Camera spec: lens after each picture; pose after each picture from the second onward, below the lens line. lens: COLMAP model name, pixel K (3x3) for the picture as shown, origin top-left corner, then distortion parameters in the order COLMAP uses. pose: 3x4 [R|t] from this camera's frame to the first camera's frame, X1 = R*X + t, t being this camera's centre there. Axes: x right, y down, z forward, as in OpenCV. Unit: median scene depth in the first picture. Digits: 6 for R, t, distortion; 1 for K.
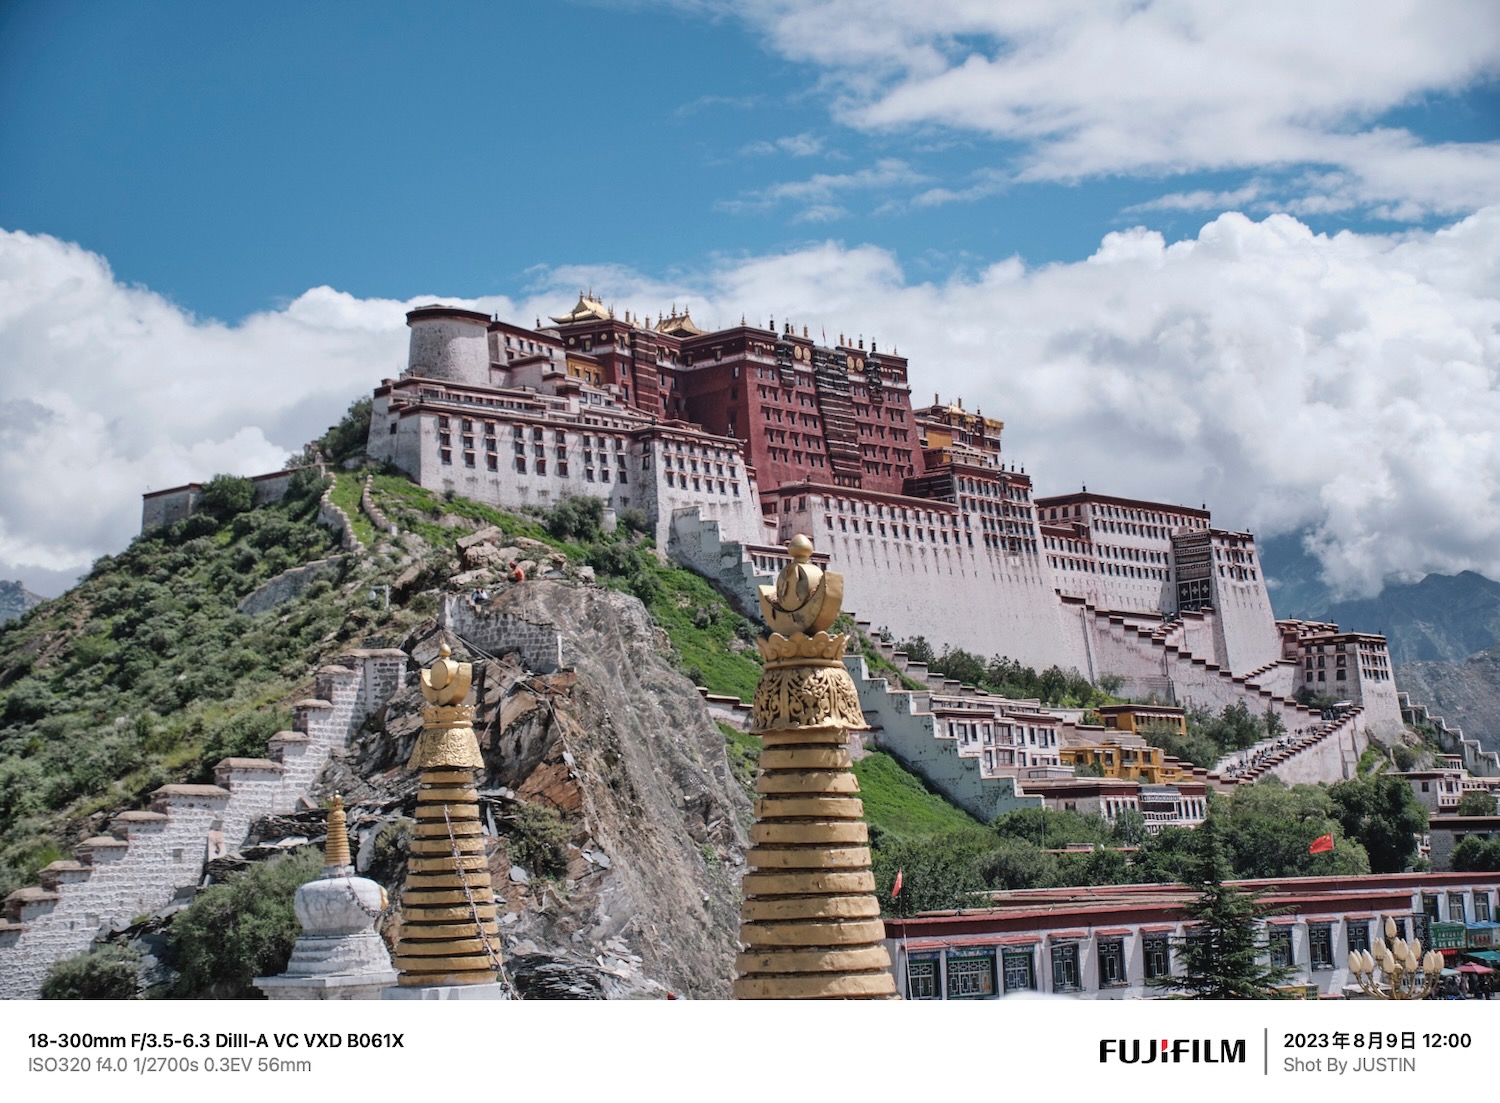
lens RADIAL K [[2504.7, 0, 754.1], [0, 2504.7, 466.9], [0, 0, 1]] dist [0.182415, 0.080853]
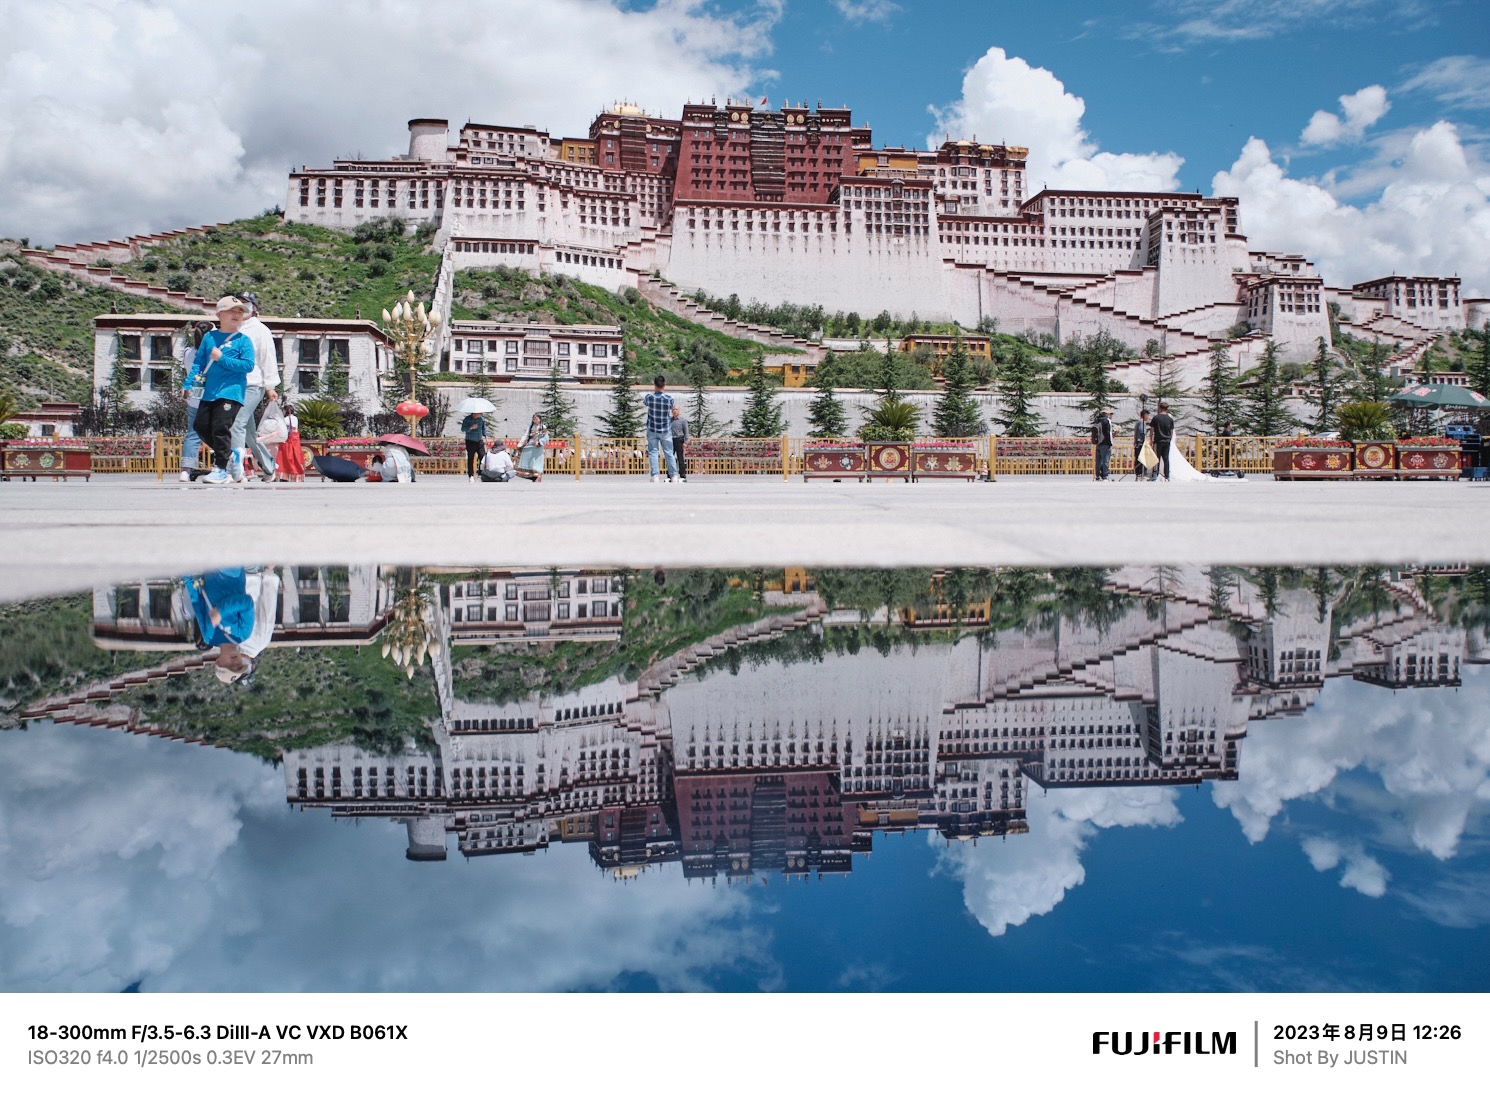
lens RADIAL K [[1186.1, 0, 807.8], [0, 1186.1, 481.9], [0, 0, 1]] dist [0.001375, 0.000055]
pose [[0.740643, 0.037614, -0.670845, 0.560853], [0.075492, 0.987451, 0.138712, 0.080424], [0.667644, -0.153379, 0.728510, 0.469167]]
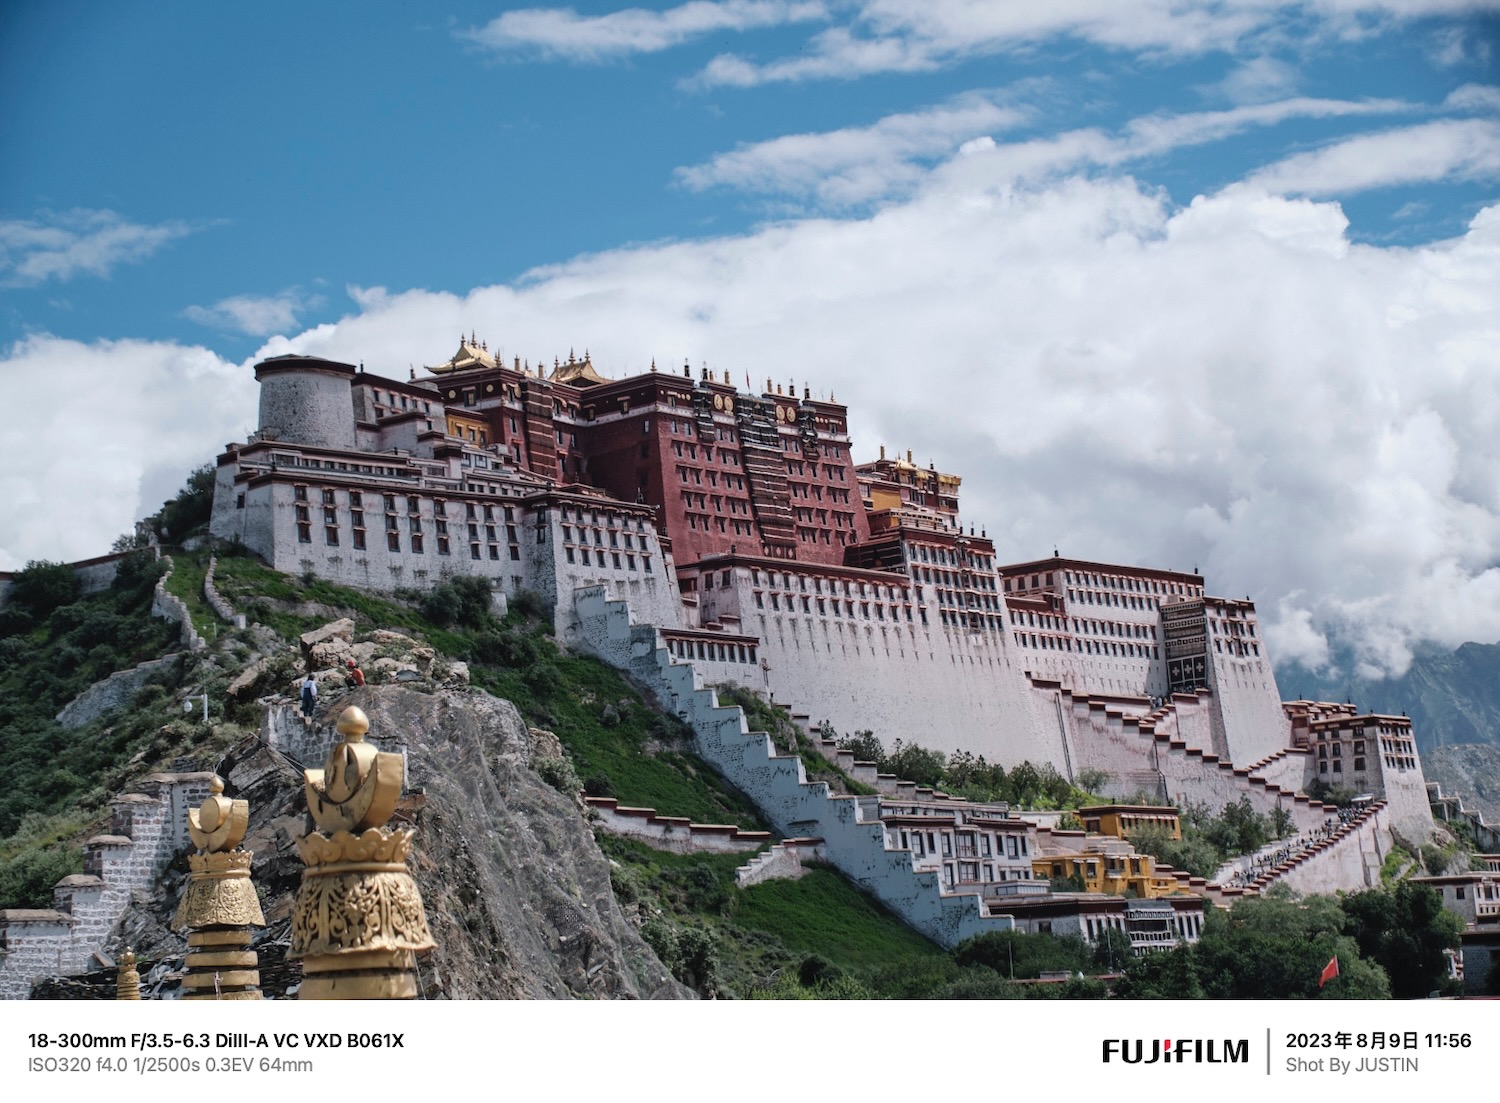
lens RADIAL K [[2927.3, 0, 747.9], [0, 2927.3, 488.0], [0, 0, 1]] dist [0.231280, 0.008145]
pose [[0.999468, -0.021866, 0.024188, 0.002834], [0.022242, 0.999634, -0.015409, -0.000591], [-0.023842, 0.015939, 0.999589, 0.001055]]
